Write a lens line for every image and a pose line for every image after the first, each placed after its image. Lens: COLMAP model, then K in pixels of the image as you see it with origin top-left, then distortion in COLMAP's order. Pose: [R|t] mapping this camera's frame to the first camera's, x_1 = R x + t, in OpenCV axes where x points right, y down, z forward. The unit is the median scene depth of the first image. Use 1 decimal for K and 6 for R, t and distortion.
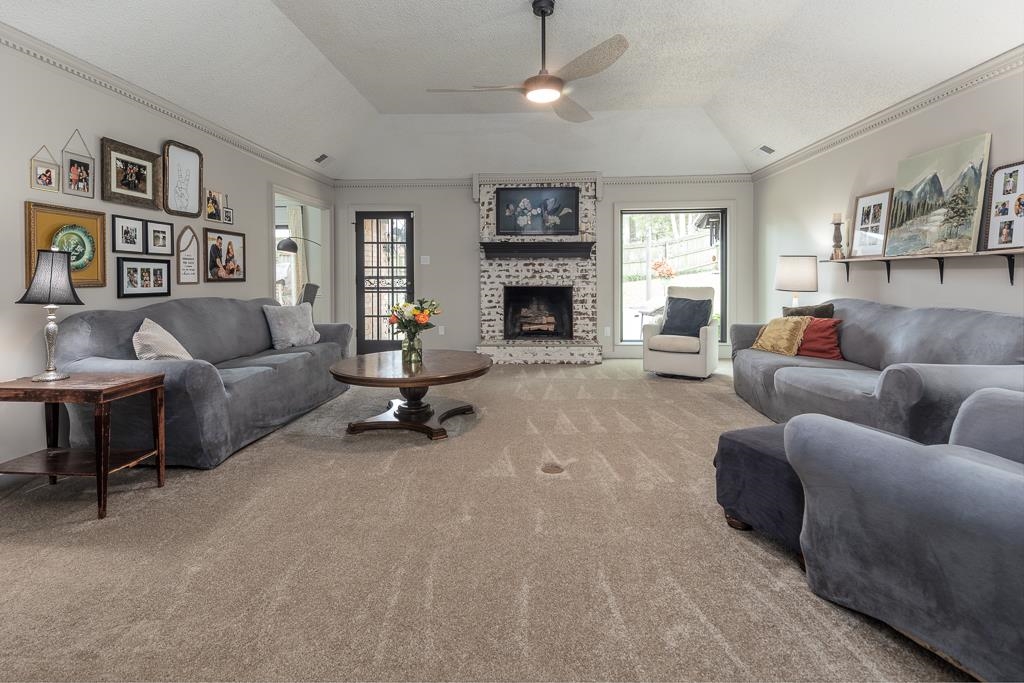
lens RADIAL K [[480.7, 0, 499.4], [0, 480.7, 283.4], [0, 0, 1]] dist [0.022411, -0.026242]
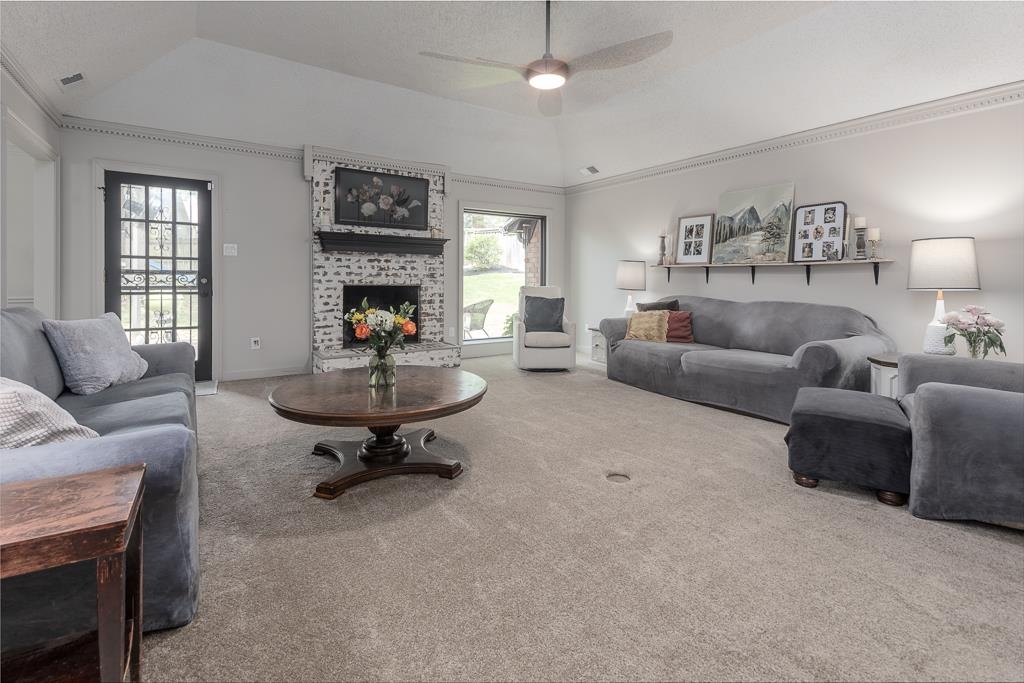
lens RADIAL K [[480.7, 0, 499.4], [0, 480.7, 283.4], [0, 0, 1]] dist [0.022411, -0.026242]
pose [[0.797655, 0.003763, 0.603102, -0.437579], [-0.005284, 0.999986, 0.000749, 0.000703], [-0.603091, -0.003784, 0.797664, 0.258520]]
